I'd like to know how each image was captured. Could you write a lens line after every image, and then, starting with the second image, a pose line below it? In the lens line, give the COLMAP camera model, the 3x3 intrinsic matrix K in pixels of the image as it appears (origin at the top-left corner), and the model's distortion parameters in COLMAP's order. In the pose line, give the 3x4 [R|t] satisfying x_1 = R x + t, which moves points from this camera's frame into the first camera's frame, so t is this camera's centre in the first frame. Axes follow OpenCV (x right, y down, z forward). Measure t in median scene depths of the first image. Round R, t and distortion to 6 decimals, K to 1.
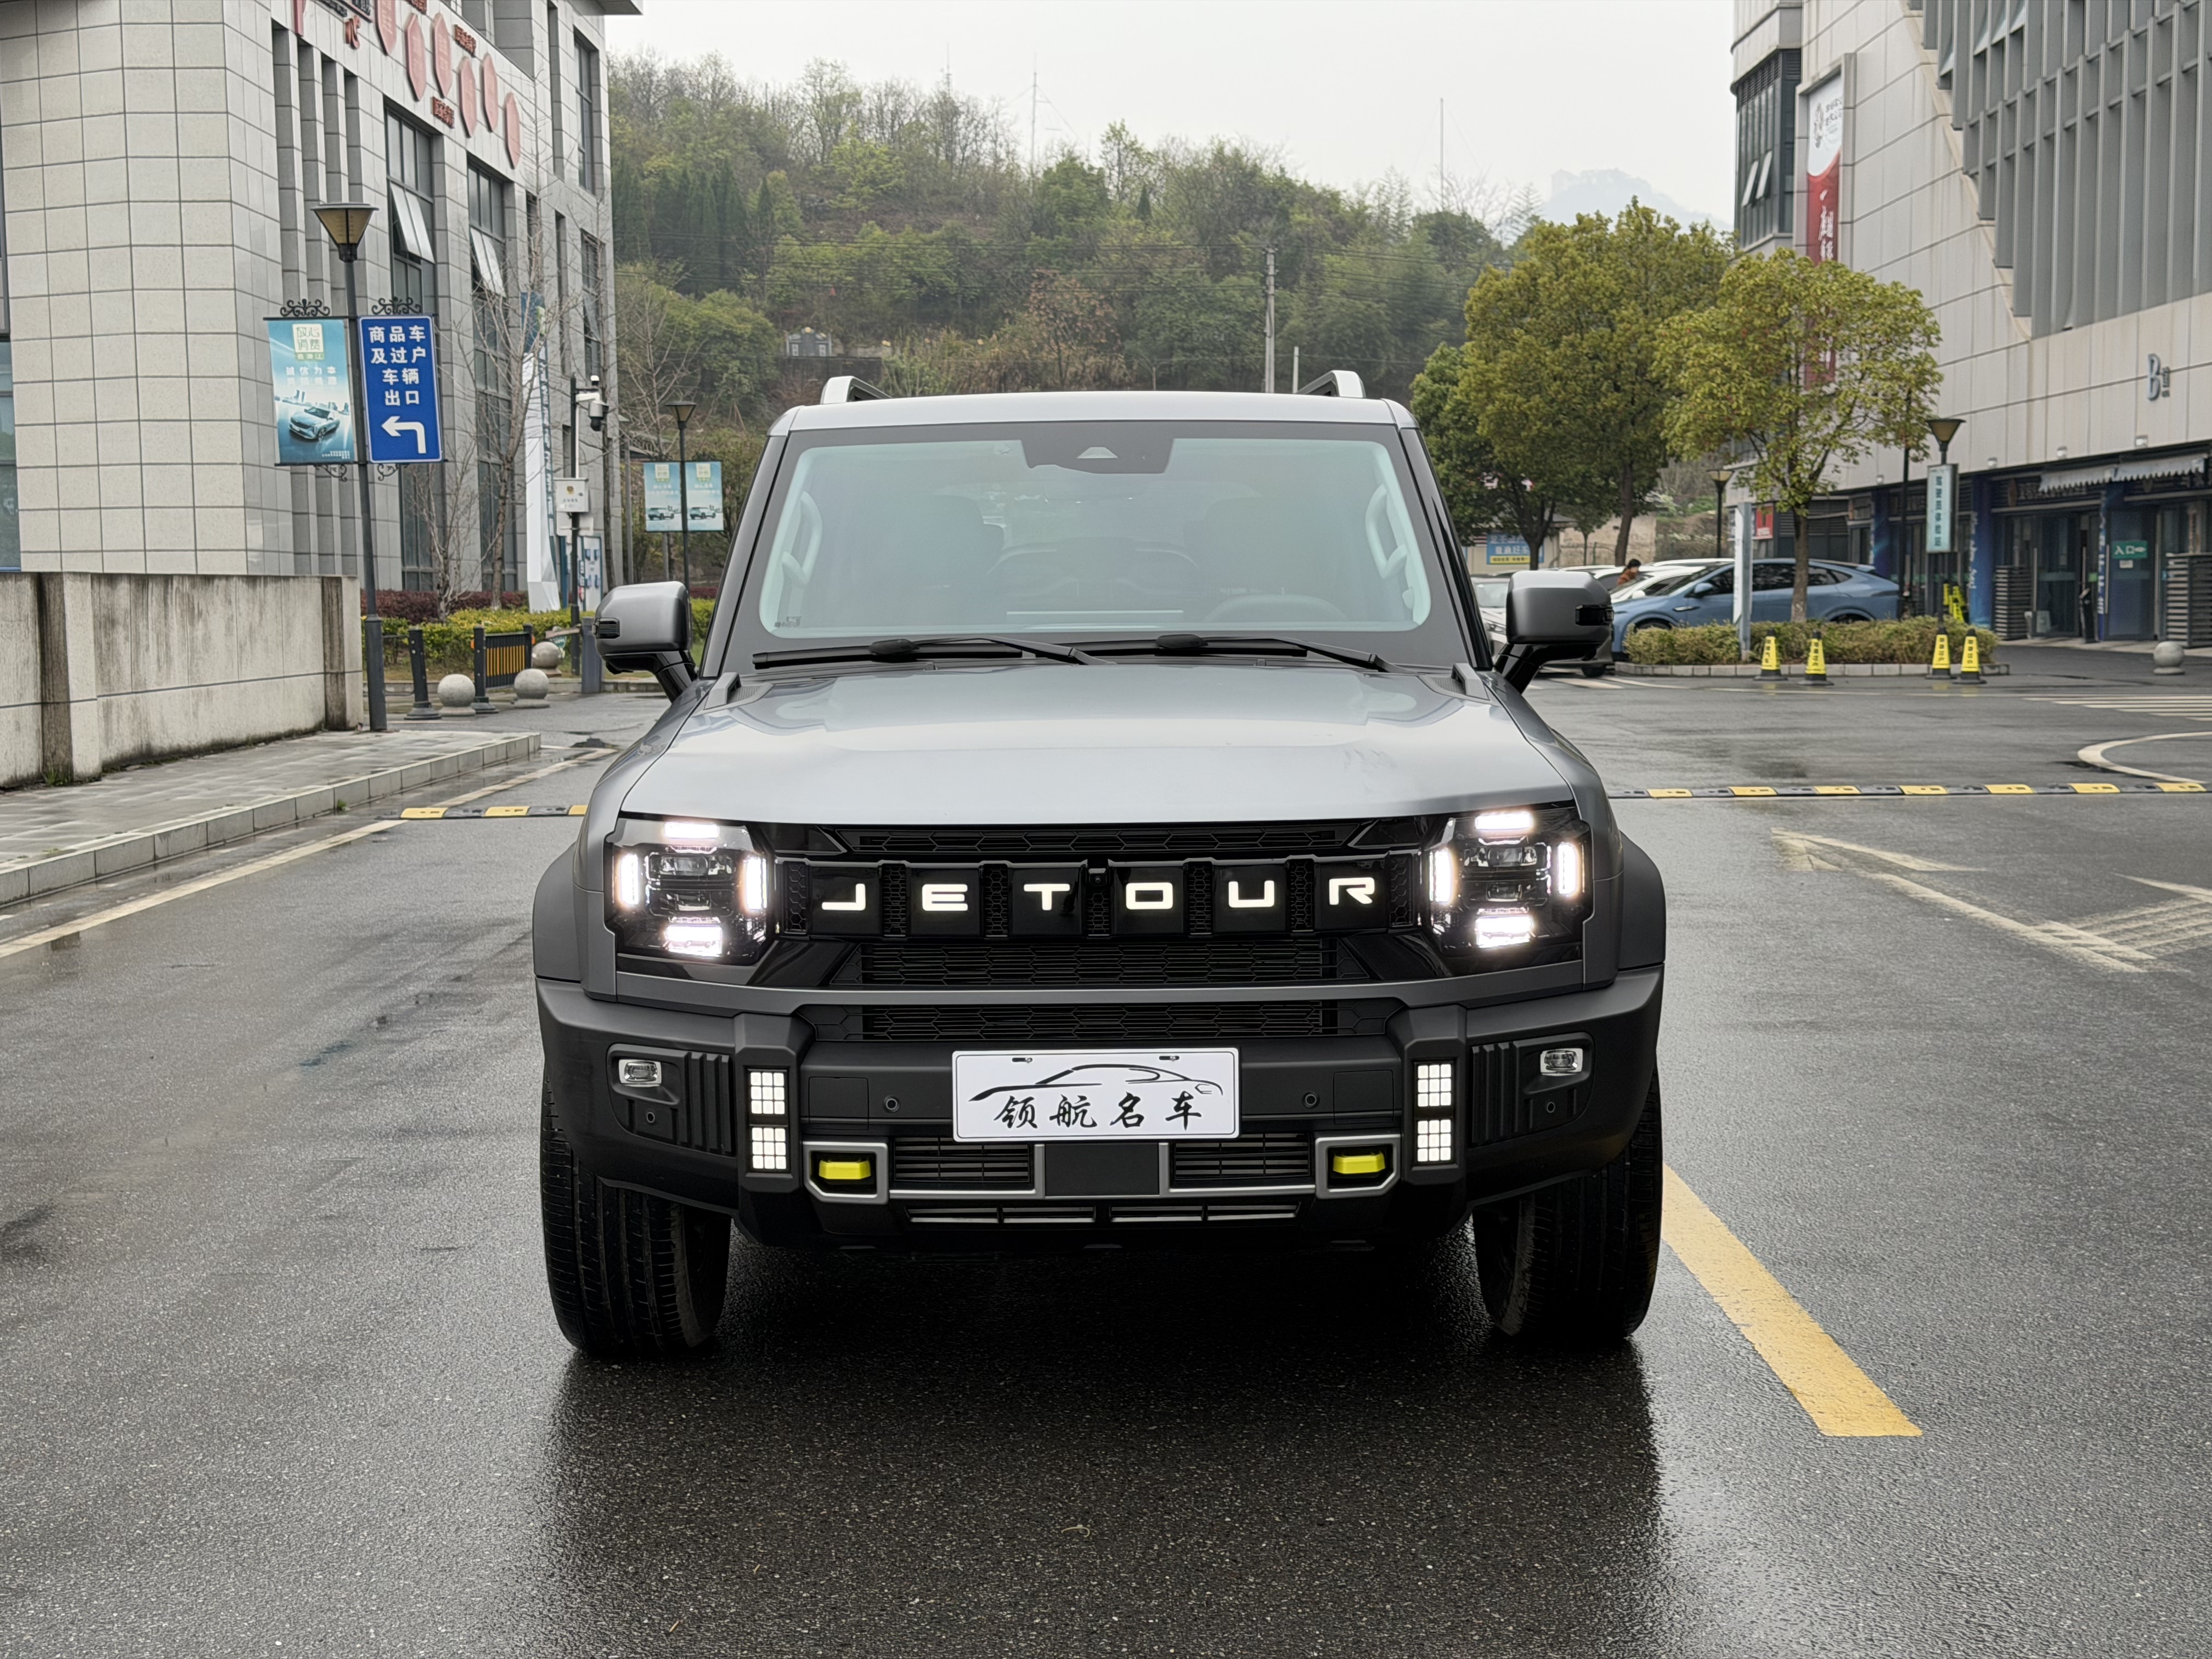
lens RADIAL K [[3064.6, 0, 1109.4], [0, 3064.6, 832.8], [0, 0, 1]] dist [0.113831, 0.000000]
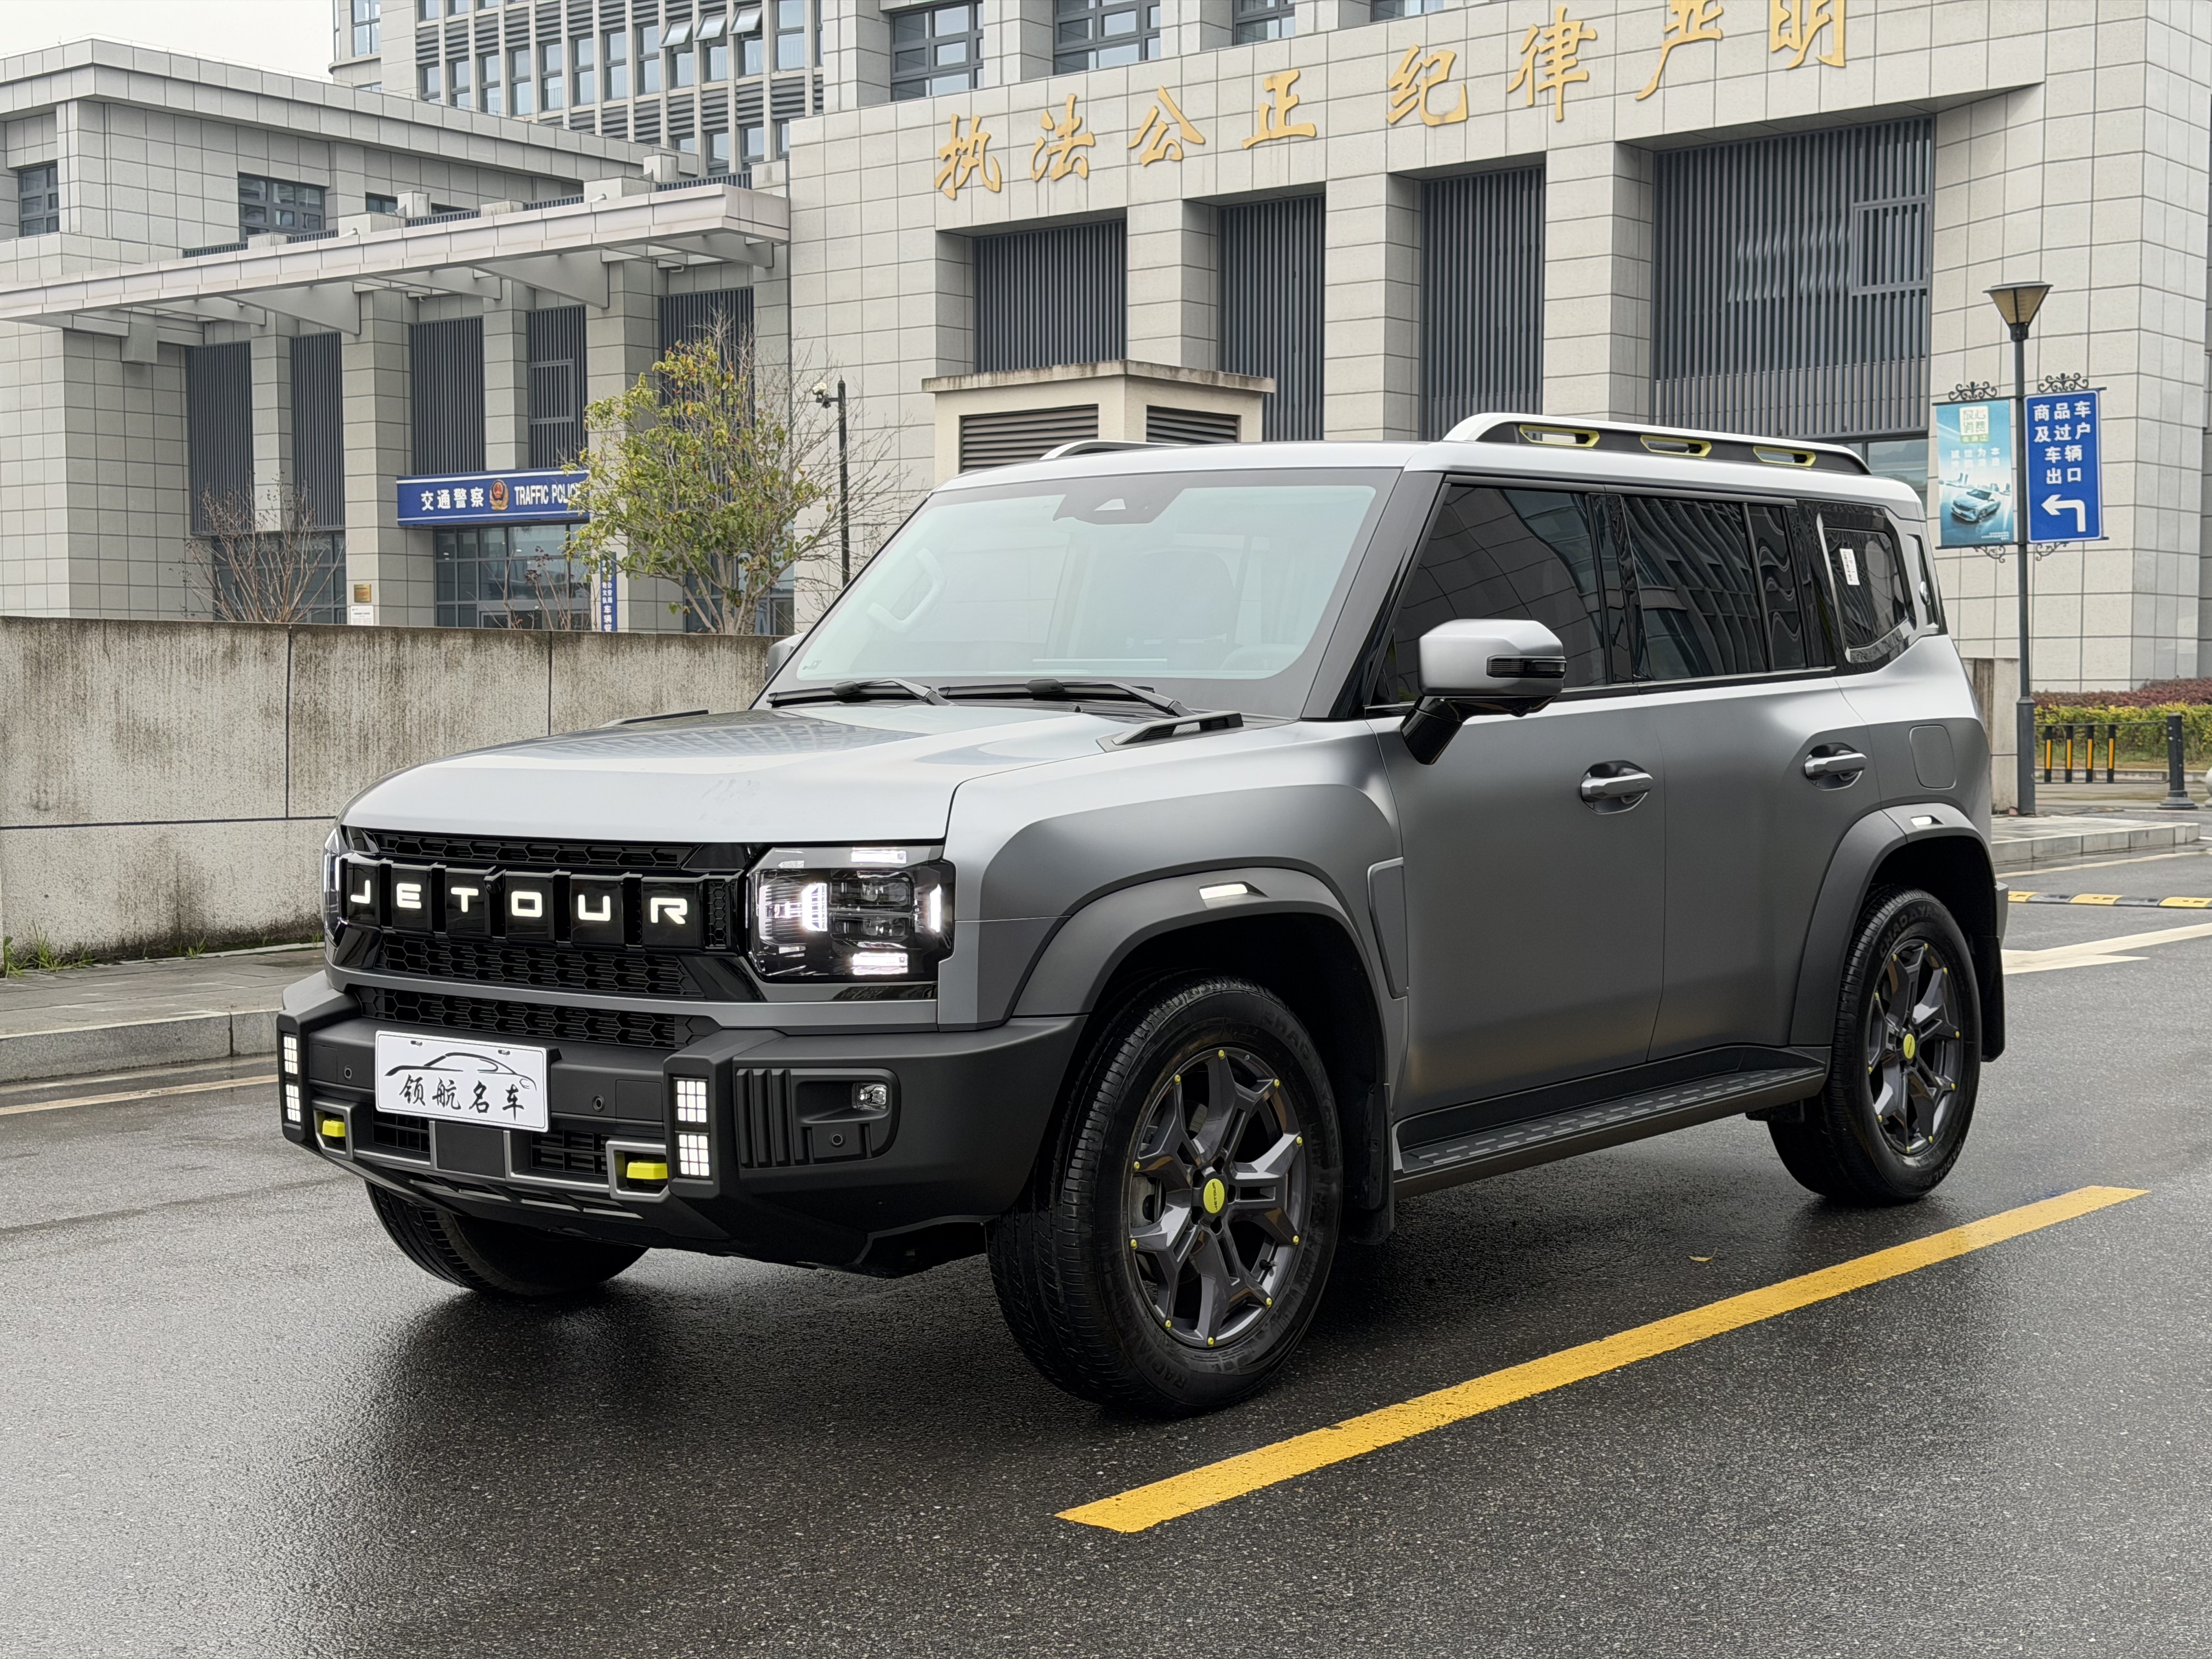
lens RADIAL K [[3064.6, 0, 1091.3], [0, 3064.6, 842.1], [0, 0, 1]] dist [0.113831, 0.000000]
pose [[0.773008, 0.041629, -0.633029, 0.856701], [-0.058755, 0.998254, -0.006100, -0.006522], [0.631669, 0.041909, 0.774104, 0.278495]]
